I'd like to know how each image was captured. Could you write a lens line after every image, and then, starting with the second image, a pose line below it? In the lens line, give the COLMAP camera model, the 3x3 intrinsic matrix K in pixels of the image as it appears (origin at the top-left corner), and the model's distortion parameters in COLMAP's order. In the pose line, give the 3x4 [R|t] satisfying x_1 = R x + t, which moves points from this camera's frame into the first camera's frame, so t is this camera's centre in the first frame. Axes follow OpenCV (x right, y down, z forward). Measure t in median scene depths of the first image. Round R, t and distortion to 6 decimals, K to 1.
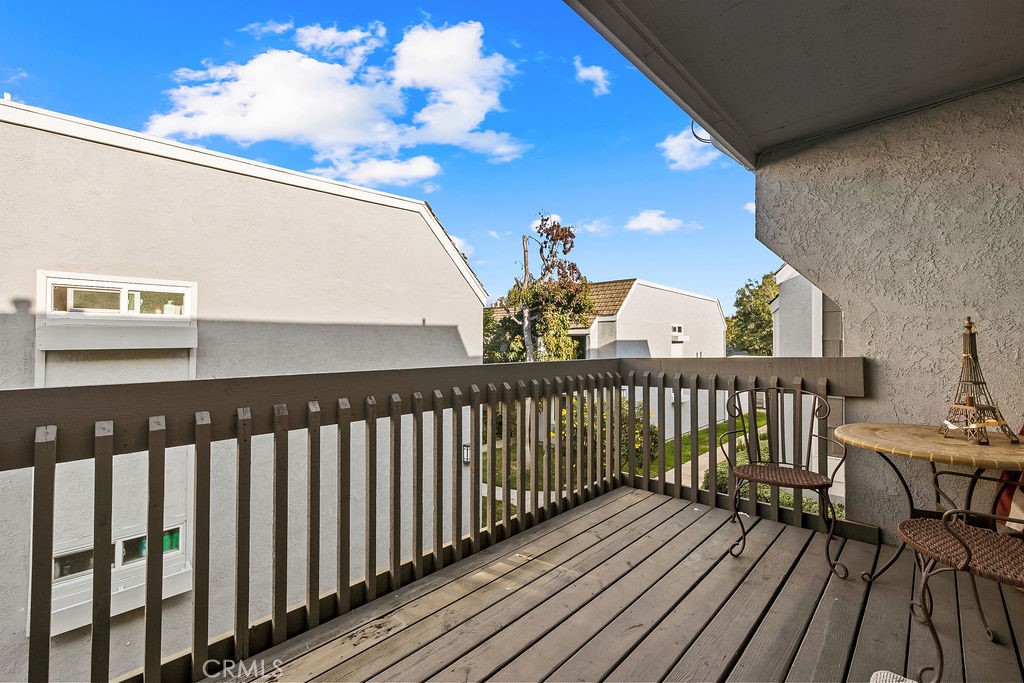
lens RADIAL K [[429.6, 0, 514.5], [0, 429.6, 337.8], [0, 0, 1]] dist [-0.000737, -0.000276]
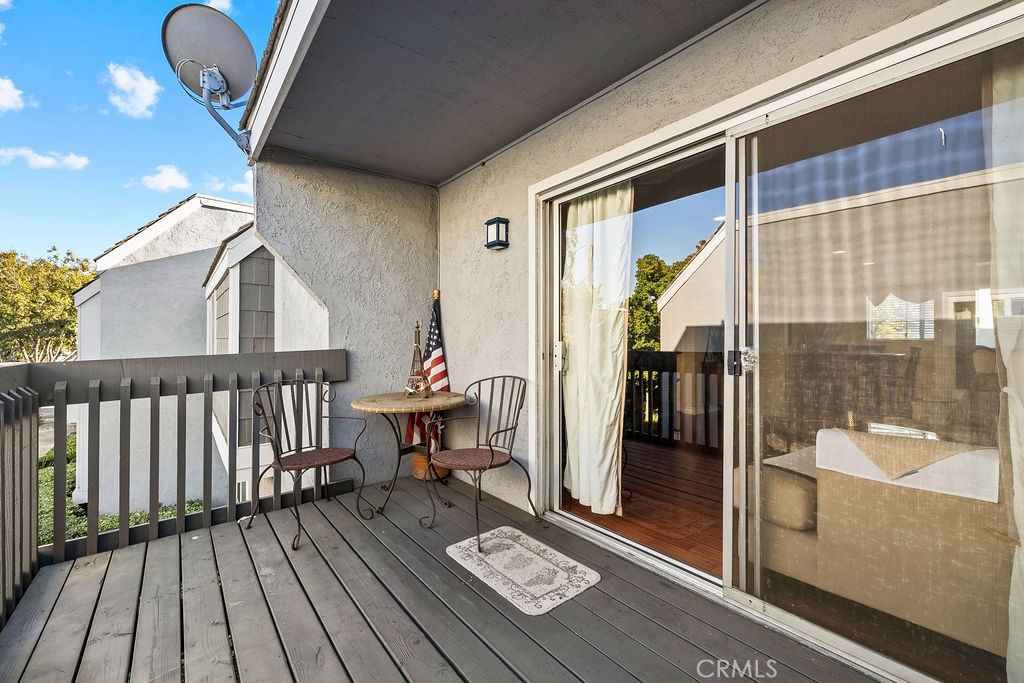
lens RADIAL K [[429.6, 0, 514.5], [0, 429.6, 337.8], [0, 0, 1]] dist [-0.000737, -0.000276]
pose [[0.124901, -0.001786, 0.992168, -0.385974], [-0.008282, 0.999962, 0.002843, 0.004038], [-0.992135, -0.008572, 0.124881, 0.333722]]
